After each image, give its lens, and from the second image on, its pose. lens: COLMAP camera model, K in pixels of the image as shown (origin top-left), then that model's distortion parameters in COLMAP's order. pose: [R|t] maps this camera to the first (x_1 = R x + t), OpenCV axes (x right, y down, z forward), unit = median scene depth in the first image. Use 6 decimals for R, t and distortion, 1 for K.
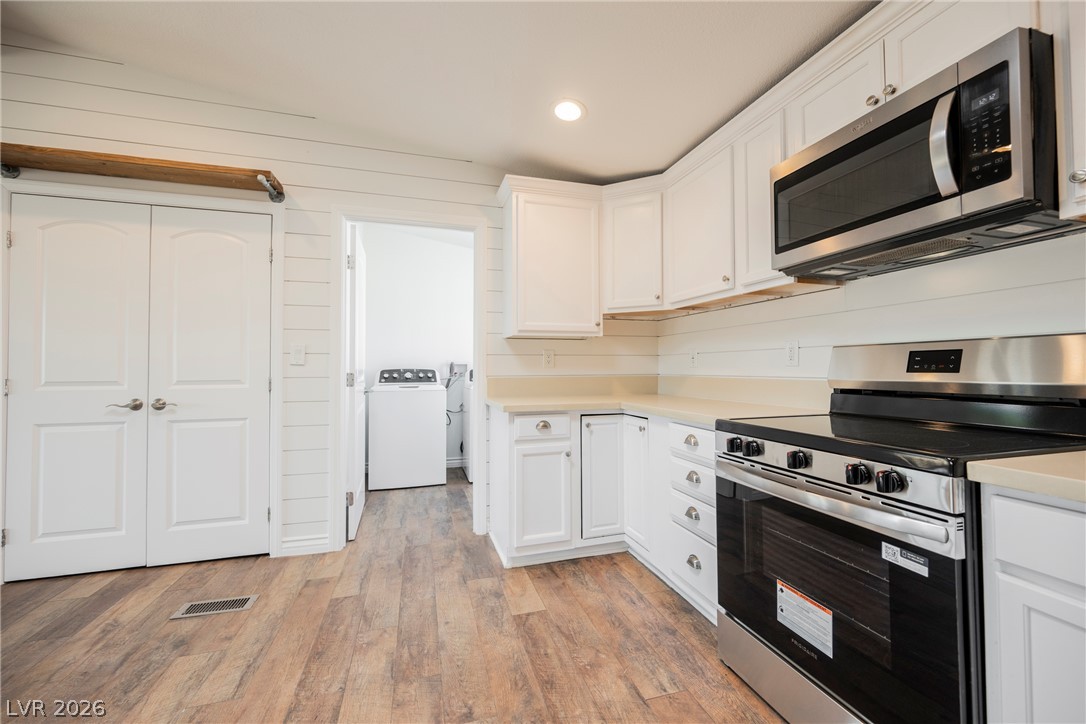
lens RADIAL K [[424.0, 0, 546.1], [0, 424.0, 358.2], [0, 0, 1]] dist [-0.002927, 0.000131]
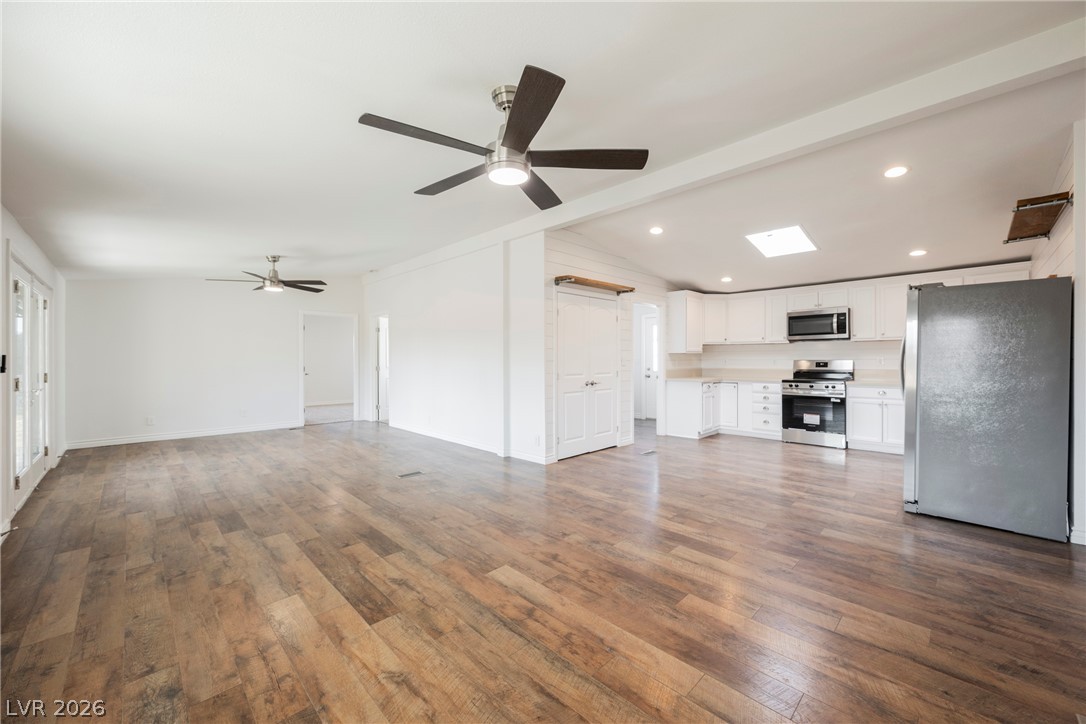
lens RADIAL K [[424.0, 0, 543.7], [0, 424.0, 363.0], [0, 0, 1]] dist [-0.002927, 0.000131]
pose [[0.888949, -0.005665, 0.457972, -3.058697], [-0.009230, 0.999499, 0.030279, -0.097585], [-0.457914, -0.031143, 0.888451, -1.317409]]
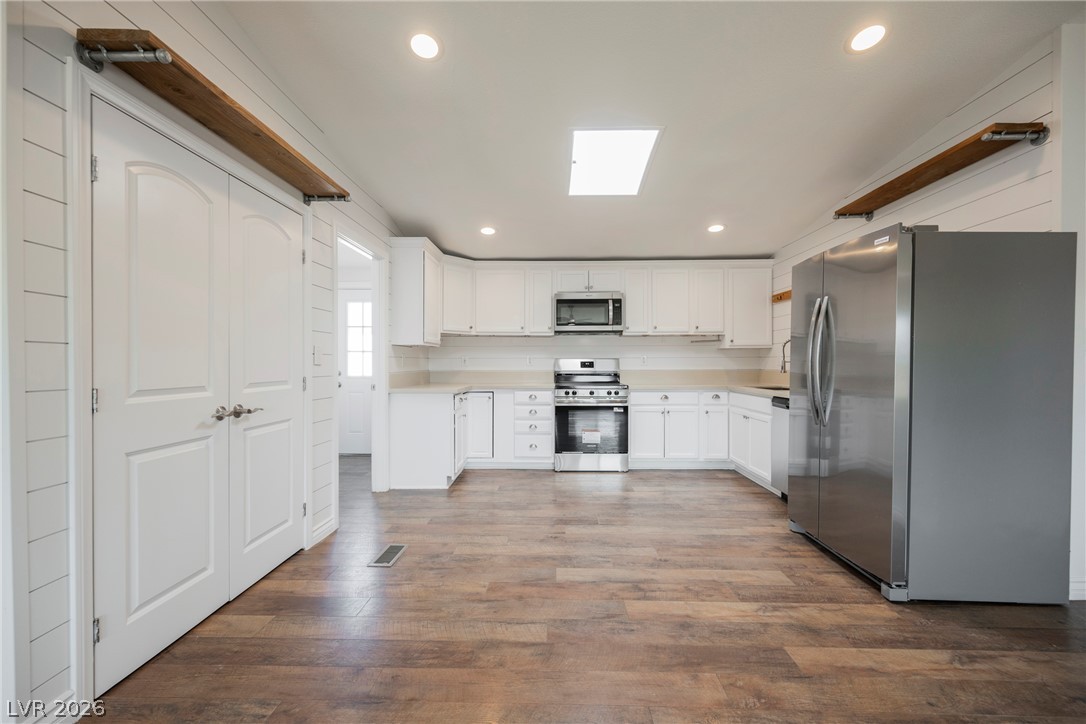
lens RADIAL K [[424.0, 0, 537.0], [0, 424.0, 365.8], [0, 0, 1]] dist [-0.002927, 0.000131]
pose [[0.331577, -0.002675, 0.943424, -2.094592], [-0.024678, 0.999629, 0.011507, -0.011325], [-0.943105, -0.027097, 0.331388, 0.193679]]
